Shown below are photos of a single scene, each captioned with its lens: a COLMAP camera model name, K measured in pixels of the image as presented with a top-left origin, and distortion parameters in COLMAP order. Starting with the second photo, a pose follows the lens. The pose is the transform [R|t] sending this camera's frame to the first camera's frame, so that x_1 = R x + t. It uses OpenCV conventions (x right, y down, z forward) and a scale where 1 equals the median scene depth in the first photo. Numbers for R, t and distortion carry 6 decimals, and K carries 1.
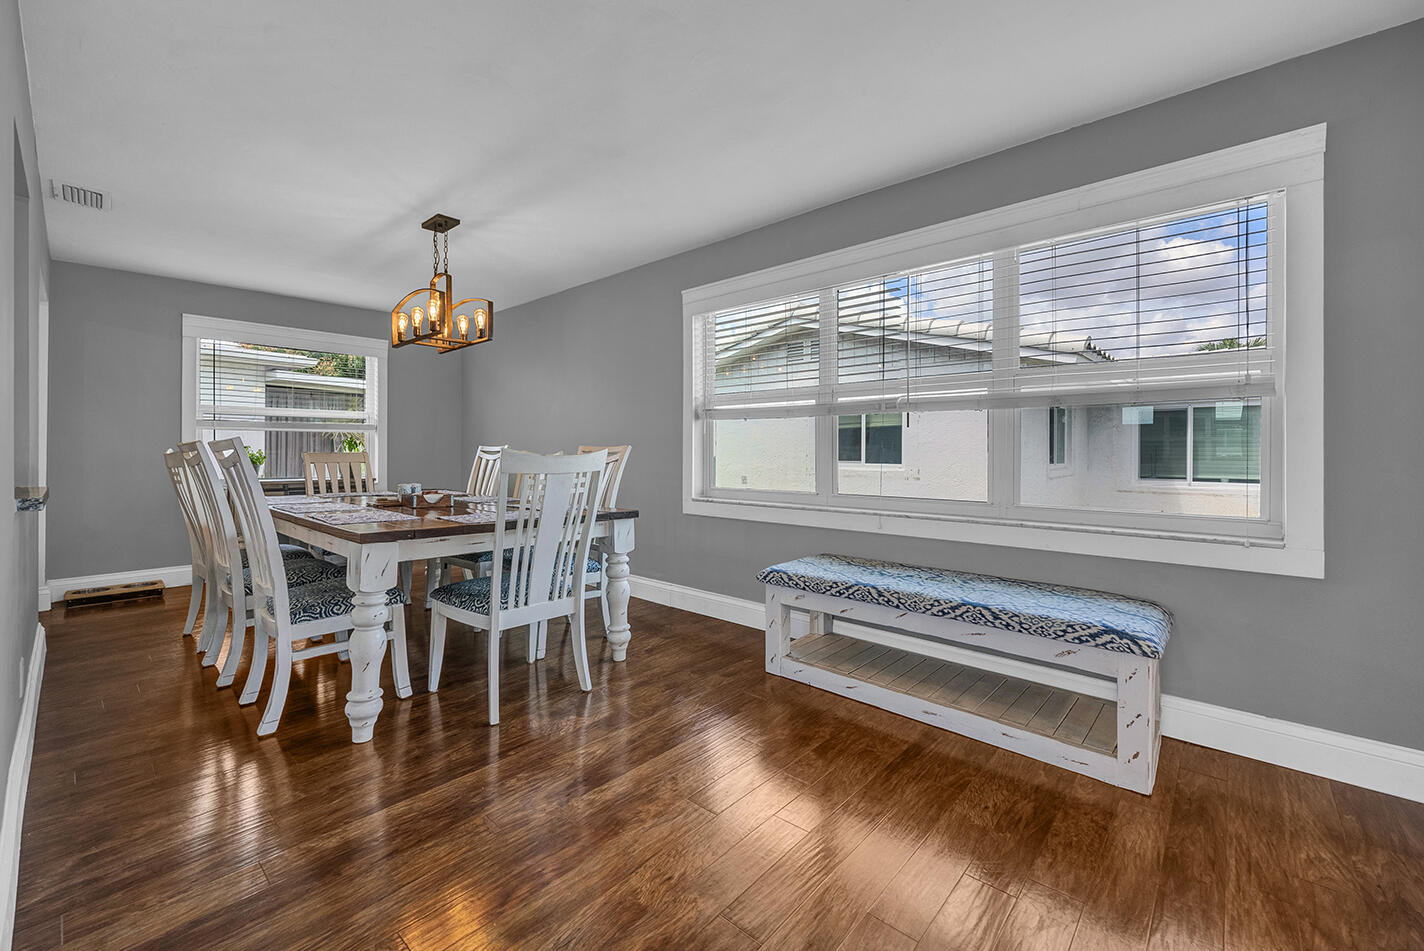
lens RADIAL K [[583.3, 0, 705.3], [0, 583.3, 450.9], [0, 0, 1]] dist [-0.000404, -0.000290]
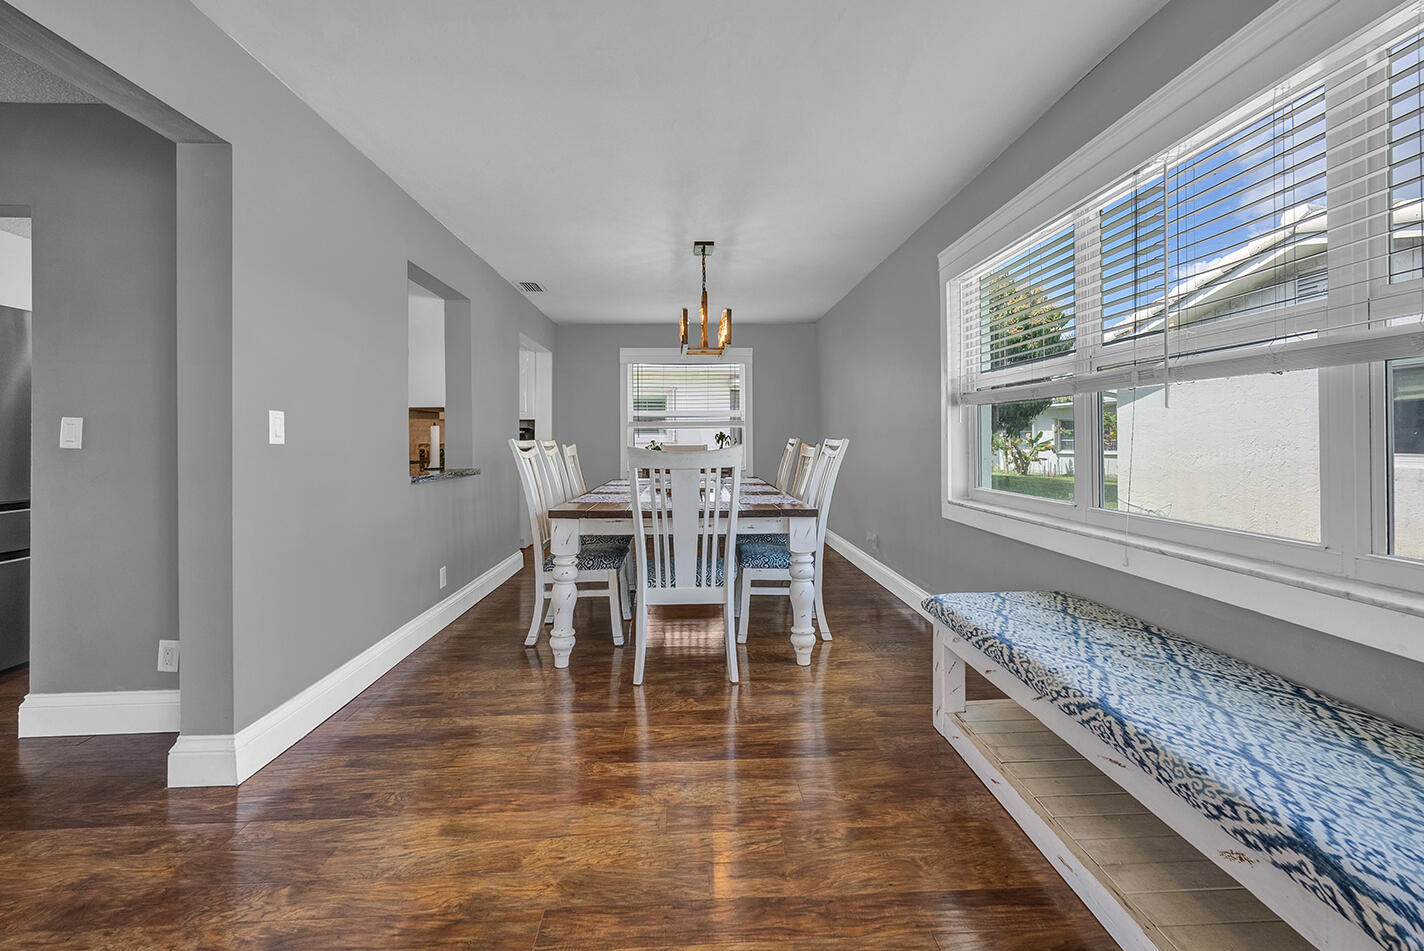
lens RADIAL K [[583.3, 0, 705.8], [0, 583.3, 442.2], [0, 0, 1]] dist [-0.000404, -0.000290]
pose [[0.713390, -0.005723, -0.700744, 0.540065], [0.009558, 0.999953, 0.001564, -0.012559], [0.700702, -0.007813, 0.713411, 0.270865]]
